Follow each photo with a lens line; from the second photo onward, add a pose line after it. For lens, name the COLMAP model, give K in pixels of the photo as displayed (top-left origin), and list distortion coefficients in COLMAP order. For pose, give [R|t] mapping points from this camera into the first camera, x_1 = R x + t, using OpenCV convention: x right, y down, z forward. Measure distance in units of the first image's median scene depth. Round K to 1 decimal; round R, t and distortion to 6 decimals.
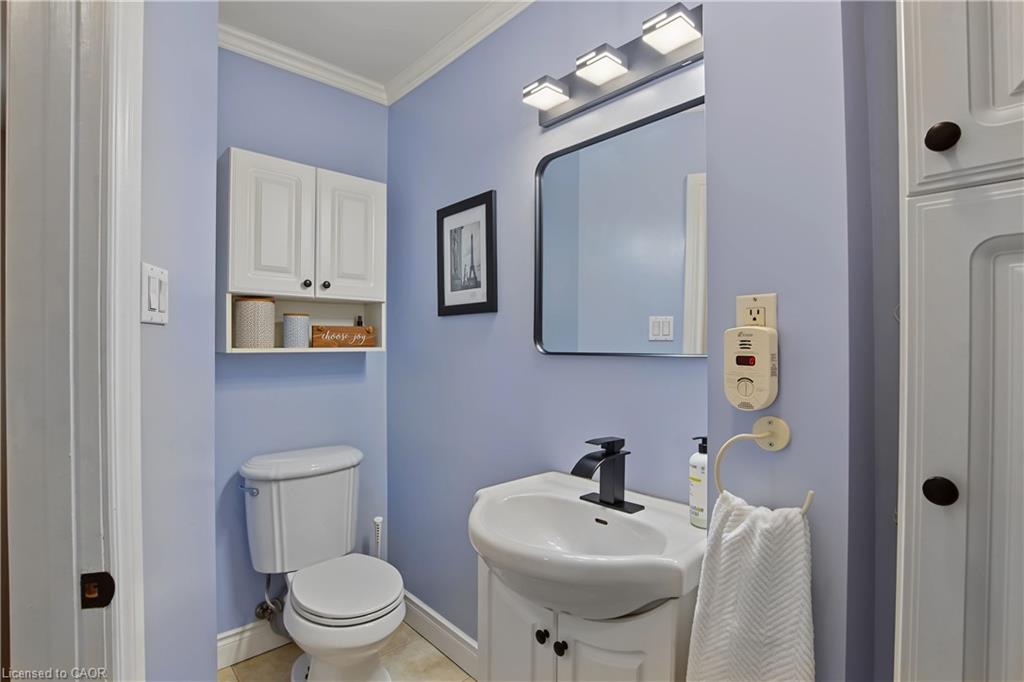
lens RADIAL K [[485.5, 0, 515.0], [0, 485.5, 355.5], [0, 0, 1]] dist [-0.034274, 0.001109]
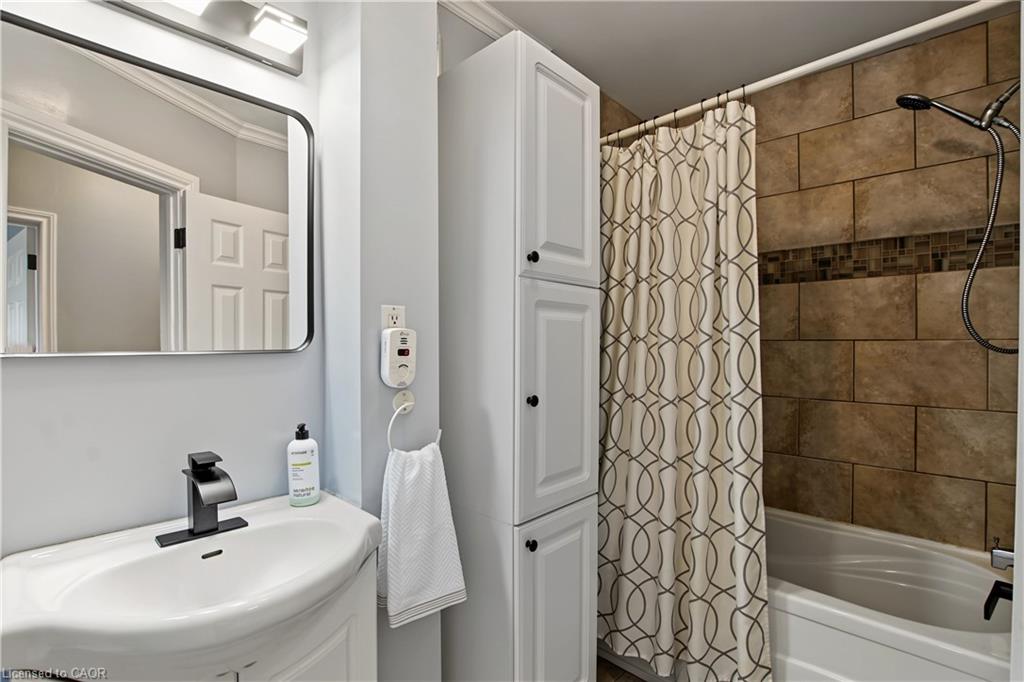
lens RADIAL K [[474.2, 0, 506.8], [0, 474.2, 343.9], [0, 0, 1]] dist [-0.023178, 0.000366]
pose [[-0.056518, -0.007375, 0.998374, -0.899439], [0.014724, 0.999858, 0.008219, -0.021000], [-0.998293, 0.015164, -0.056402, 0.751689]]
